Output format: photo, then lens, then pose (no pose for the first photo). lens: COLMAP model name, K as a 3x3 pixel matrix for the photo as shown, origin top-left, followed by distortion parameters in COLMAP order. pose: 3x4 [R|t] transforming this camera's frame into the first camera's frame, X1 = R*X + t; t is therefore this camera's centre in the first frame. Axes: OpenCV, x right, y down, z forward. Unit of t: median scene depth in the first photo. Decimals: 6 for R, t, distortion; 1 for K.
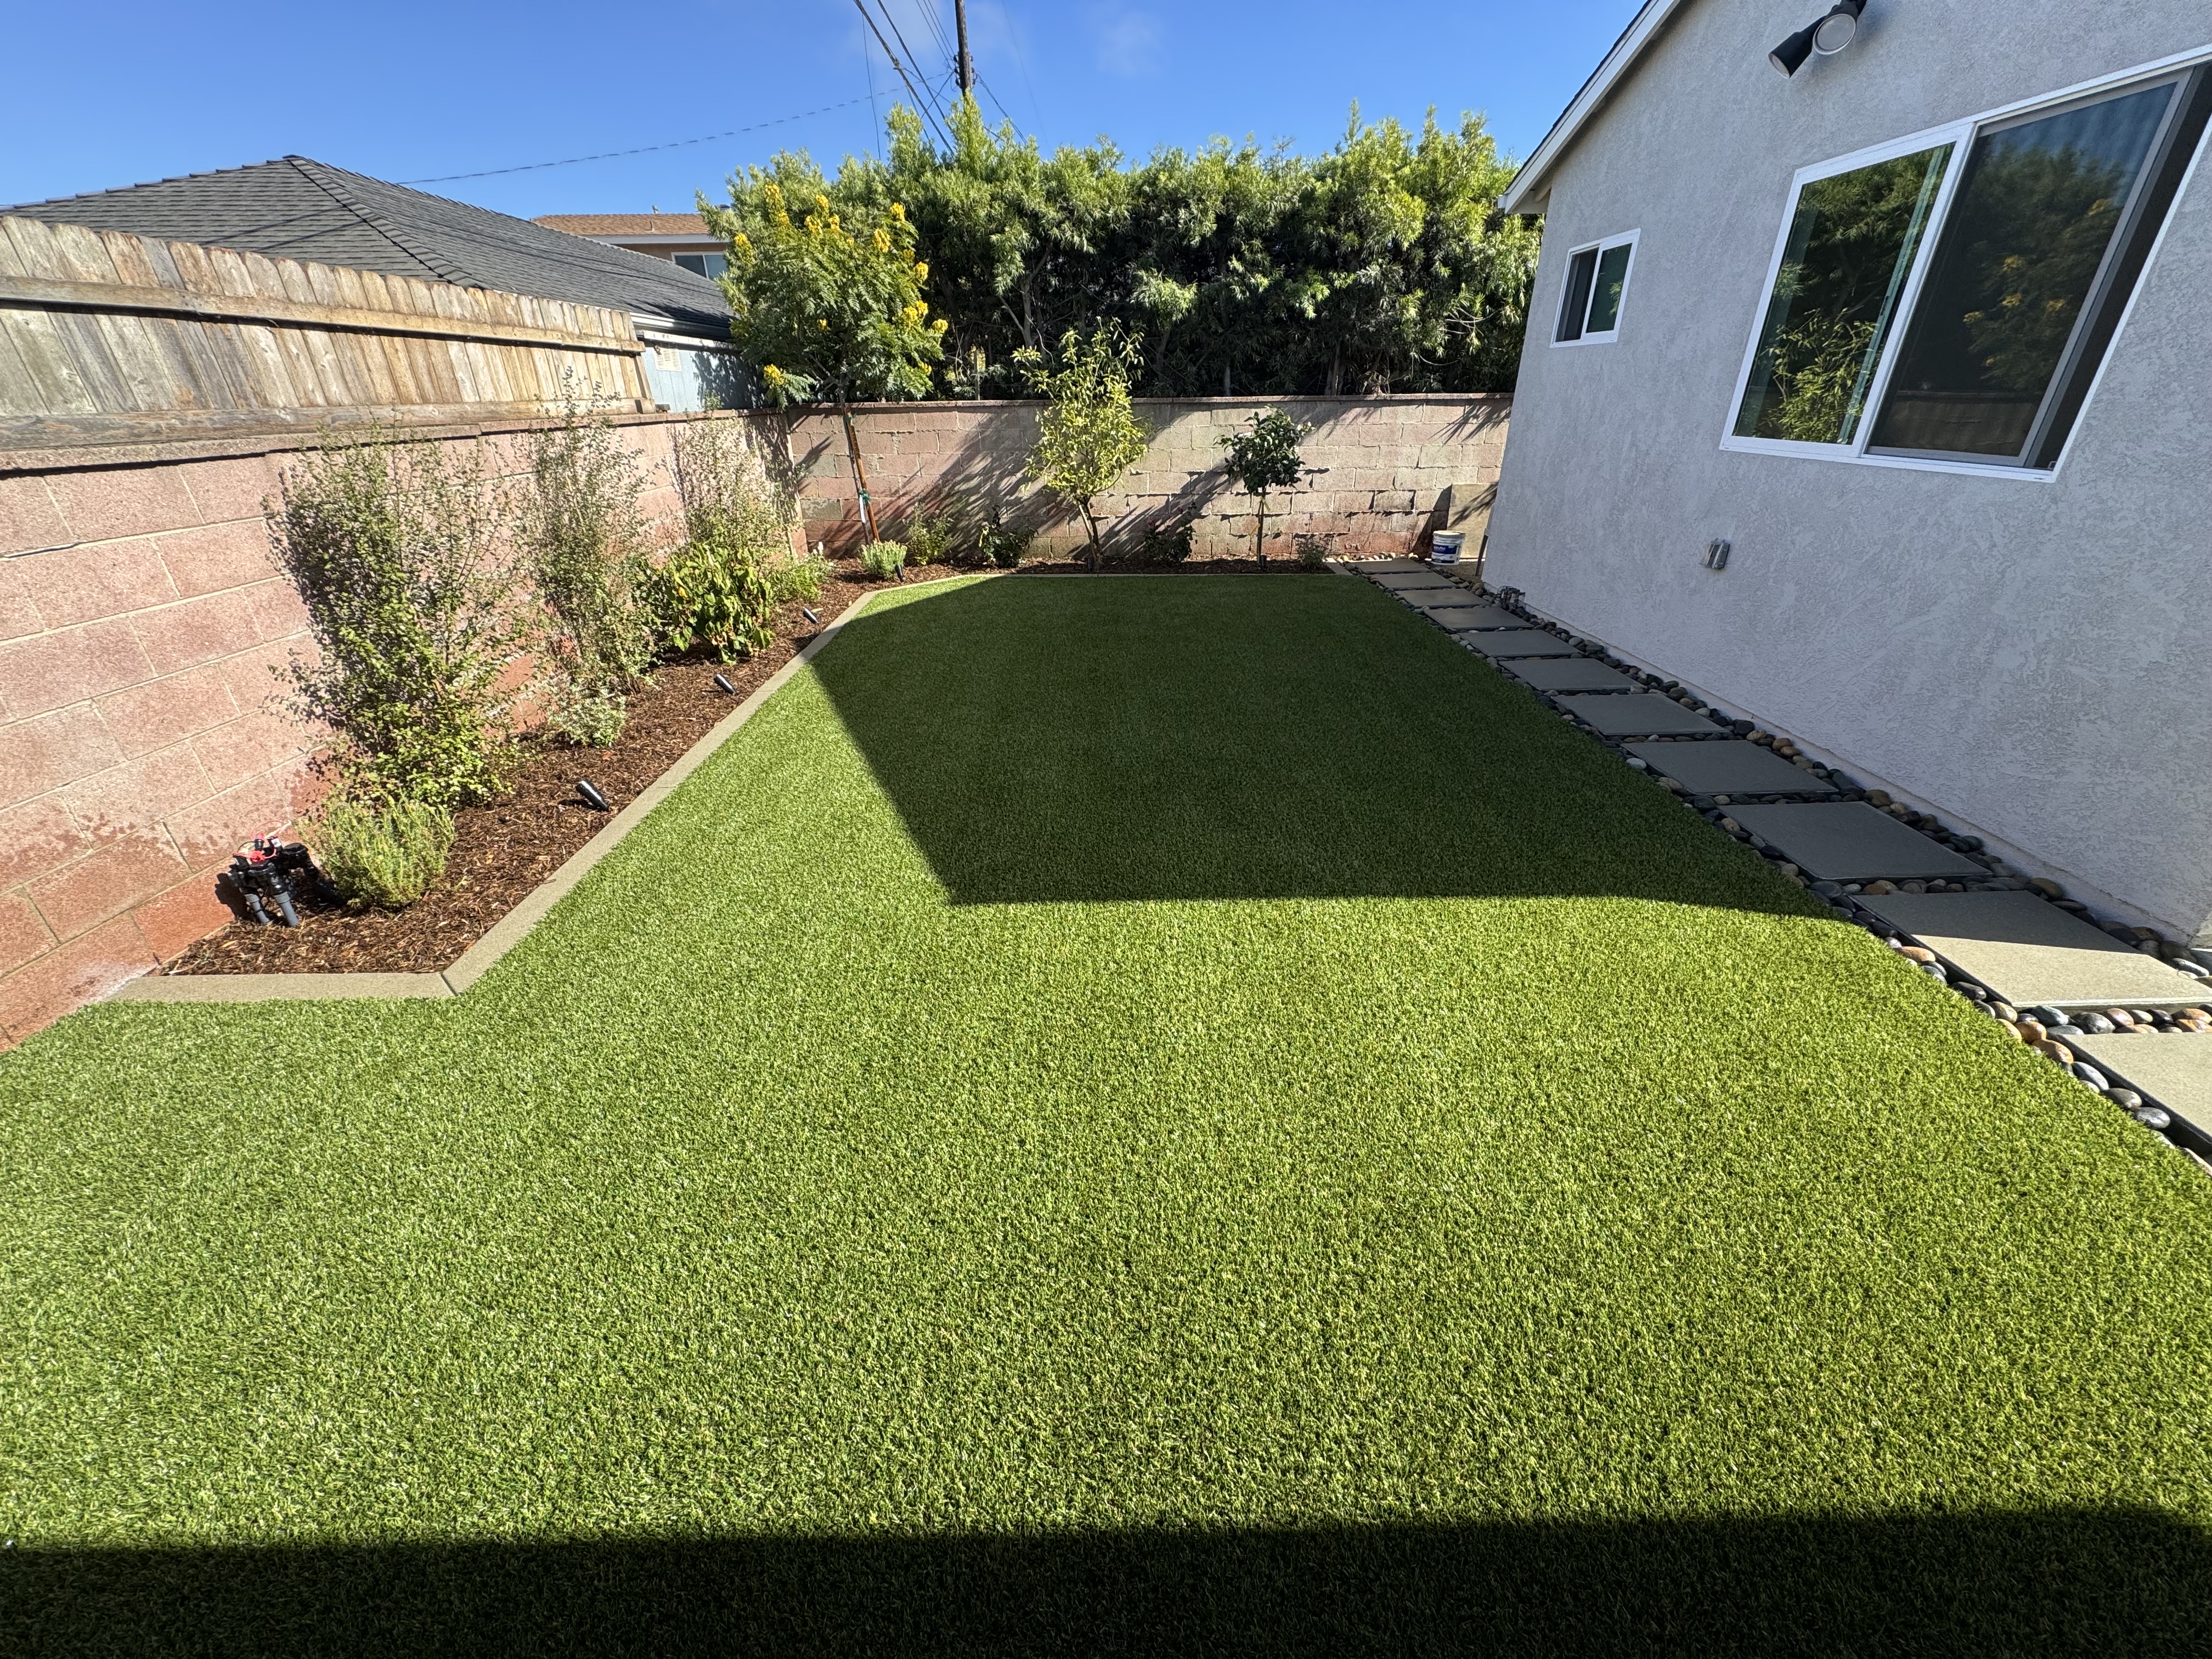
lens RADIAL K [[876.2, 0, 1101.4], [0, 876.2, 828.0], [0, 0, 1]] dist [-0.000801, -0.000113]
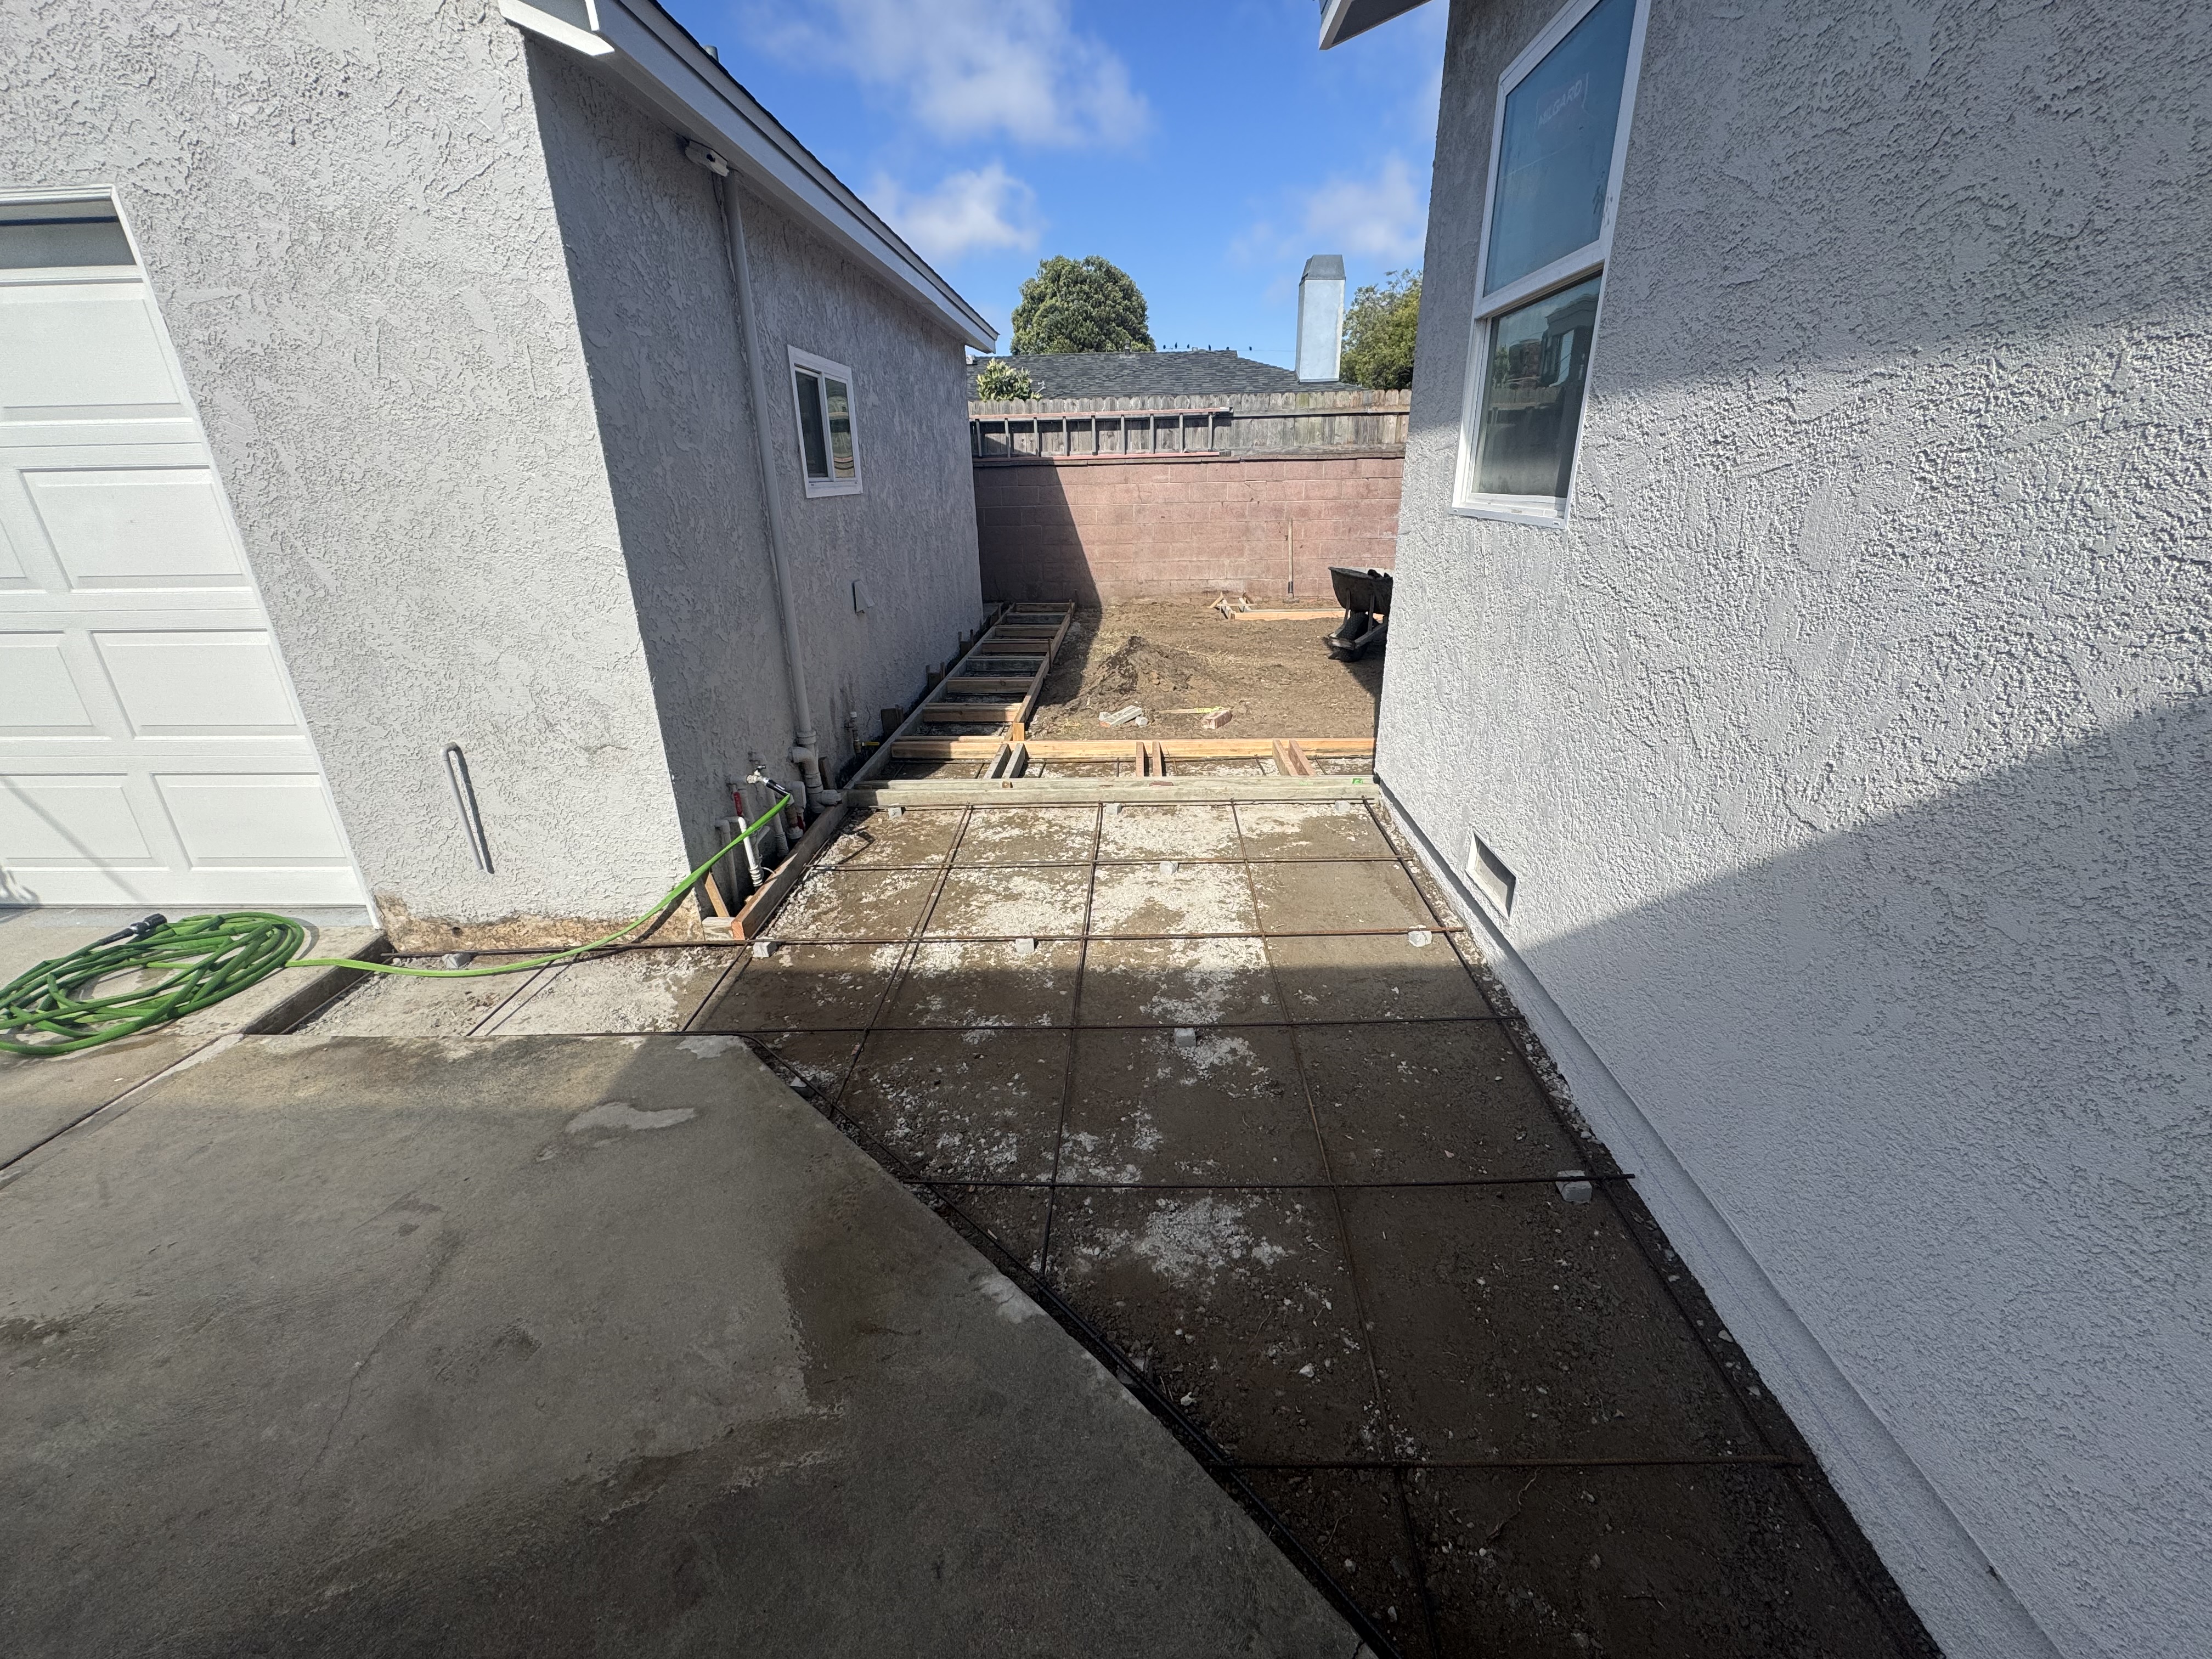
lens RADIAL K [[897.9, 0, 1101.7], [0, 897.9, 828.7], [0, 0, 1]] dist [-0.001481, -0.000246]
pose [[-0.047047, 0.382488, -0.922762, 1.565066], [-0.431256, 0.825477, 0.364151, -0.087859], [0.901002, 0.415079, 0.126114, 0.244555]]
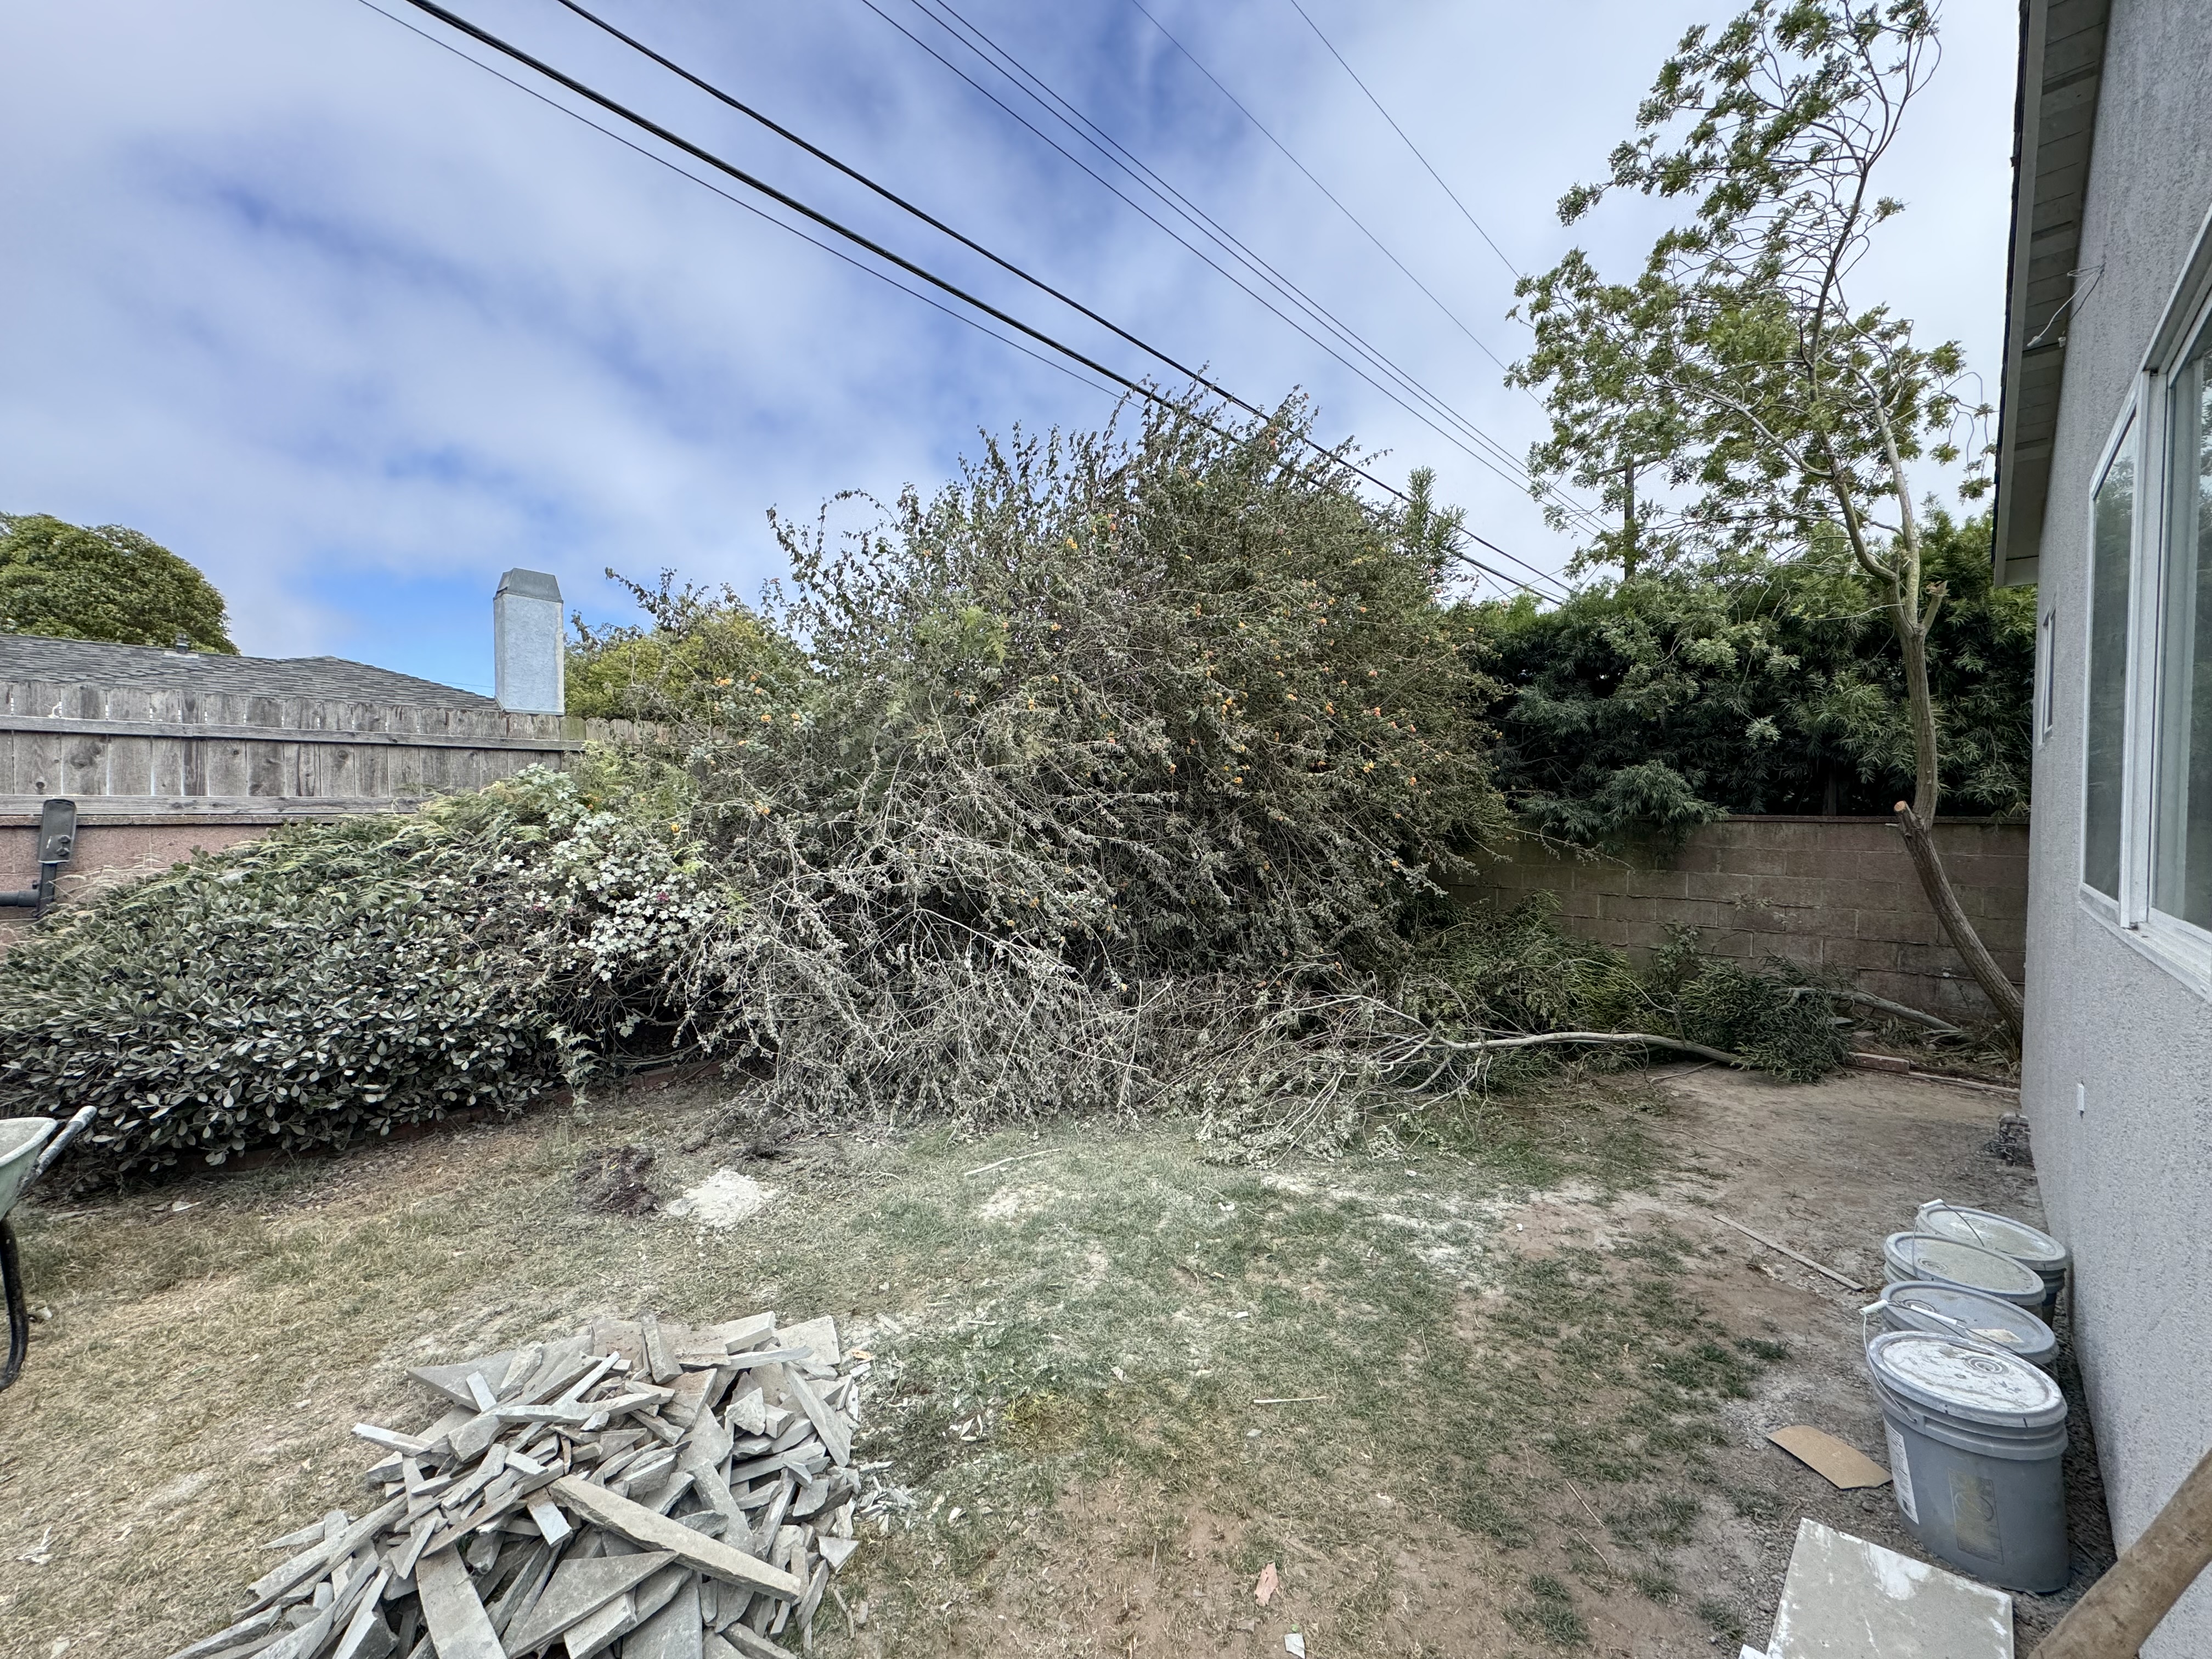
lens RADIAL K [[874.3, 0, 1101.9], [0, 874.3, 829.6], [0, 0, 1]] dist [-0.001121, -0.000202]
pose [[0.705234, 0.035287, -0.708096, 0.656668], [-0.331960, 0.898949, -0.285819, -0.120638], [0.626457, 0.436629, 0.645683, 0.251132]]
